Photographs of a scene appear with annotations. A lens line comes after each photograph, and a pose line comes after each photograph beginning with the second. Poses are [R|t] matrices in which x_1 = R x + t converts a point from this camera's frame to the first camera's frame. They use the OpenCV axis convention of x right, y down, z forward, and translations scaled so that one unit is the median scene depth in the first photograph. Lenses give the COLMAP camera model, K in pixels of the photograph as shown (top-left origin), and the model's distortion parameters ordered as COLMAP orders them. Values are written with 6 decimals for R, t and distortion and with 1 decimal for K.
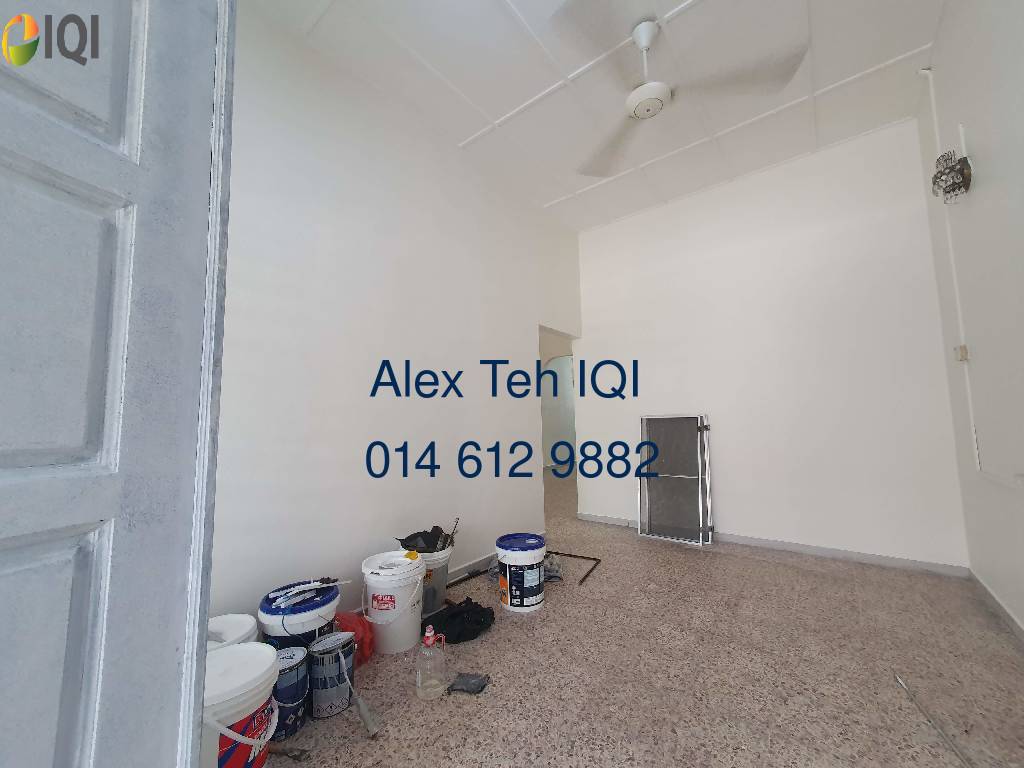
lens RADIAL K [[408.3, 0, 505.0], [0, 408.3, 379.0], [0, 0, 1]] dist [0.011204, 0.002257]
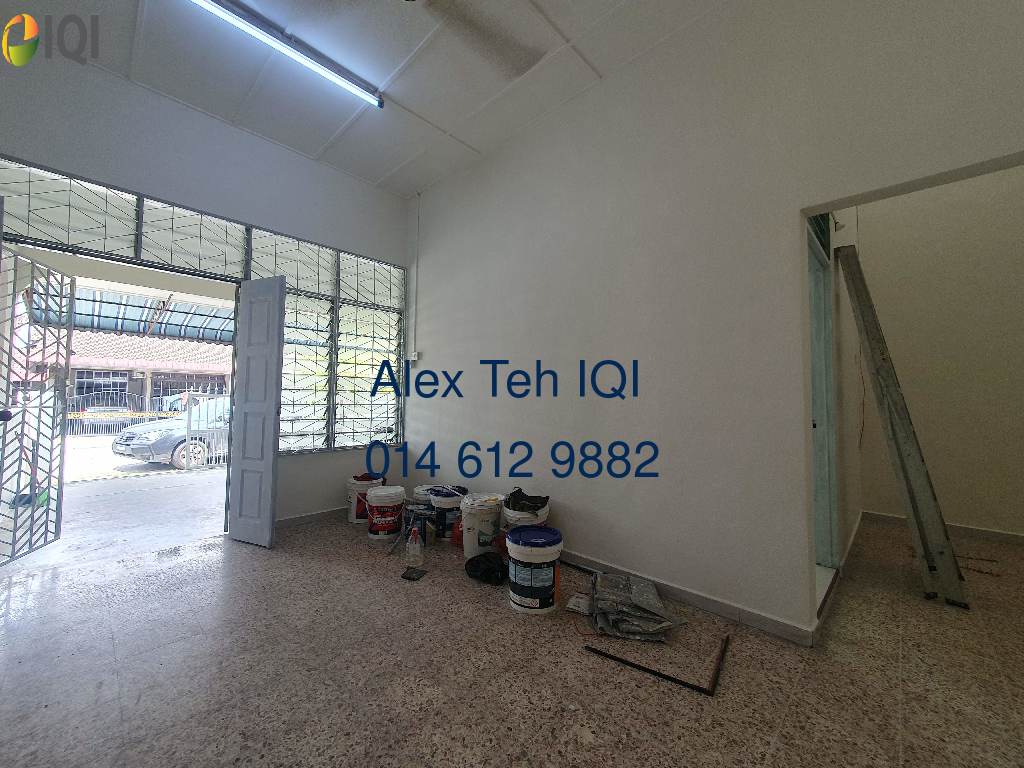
lens RADIAL K [[408.3, 0, 505.0], [0, 408.3, 379.0], [0, 0, 1]] dist [0.011204, 0.002257]
pose [[-0.097091, -0.031952, -0.994763, 1.220375], [0.086949, 0.995391, -0.040458, 0.123623], [0.991470, -0.090421, -0.093865, 1.374298]]
